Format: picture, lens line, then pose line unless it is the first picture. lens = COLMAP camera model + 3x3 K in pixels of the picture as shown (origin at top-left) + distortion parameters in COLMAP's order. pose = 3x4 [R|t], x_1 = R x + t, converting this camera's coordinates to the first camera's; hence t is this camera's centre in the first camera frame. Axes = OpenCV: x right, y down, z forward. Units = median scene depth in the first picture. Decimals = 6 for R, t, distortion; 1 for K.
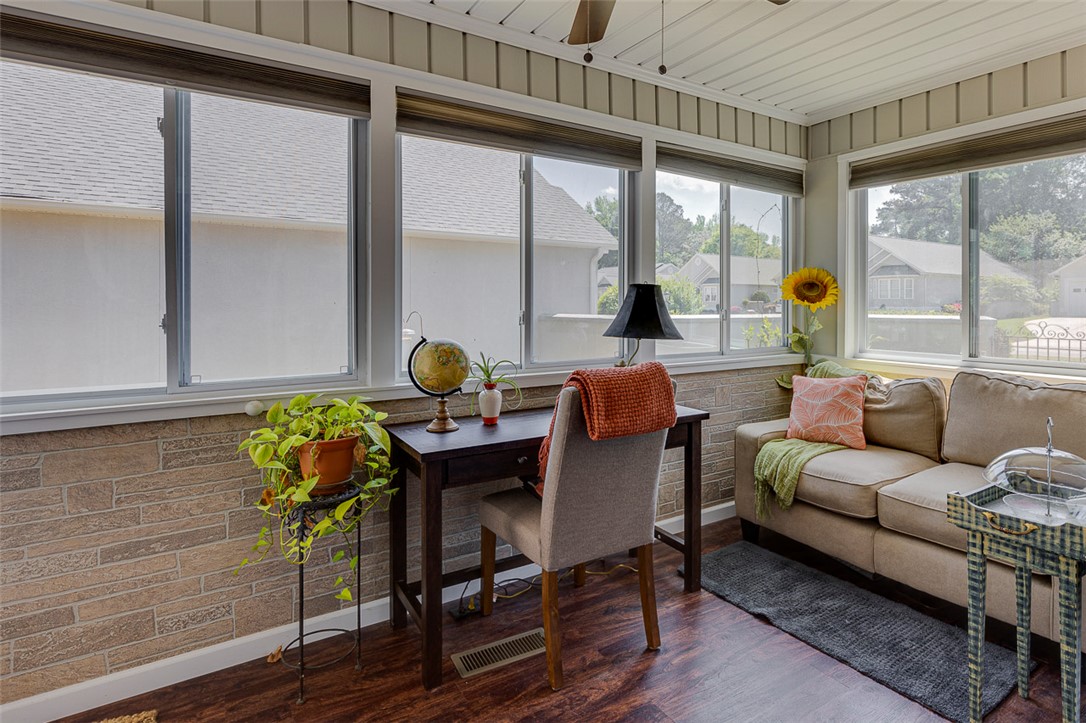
lens RADIAL K [[556.4, 0, 608.7], [0, 556.4, 299.4], [0, 0, 1]] dist [0.002724, -0.000709]
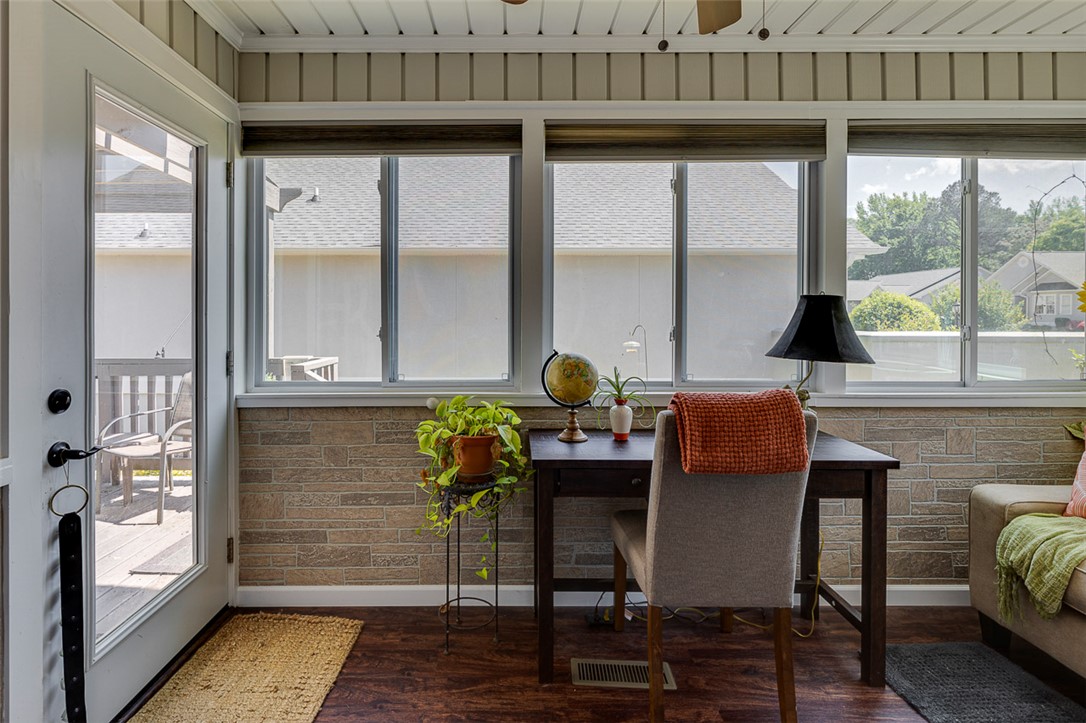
lens RADIAL K [[539.0, 0, 550.8], [0, 539.0, 314.1], [0, 0, 1]] dist [0.000640, -0.001003]
pose [[0.831489, -0.004864, -0.555520, 0.219130], [0.005824, 0.999983, -0.000038, -0.001570], [0.555510, -0.003204, 0.831503, 0.130608]]
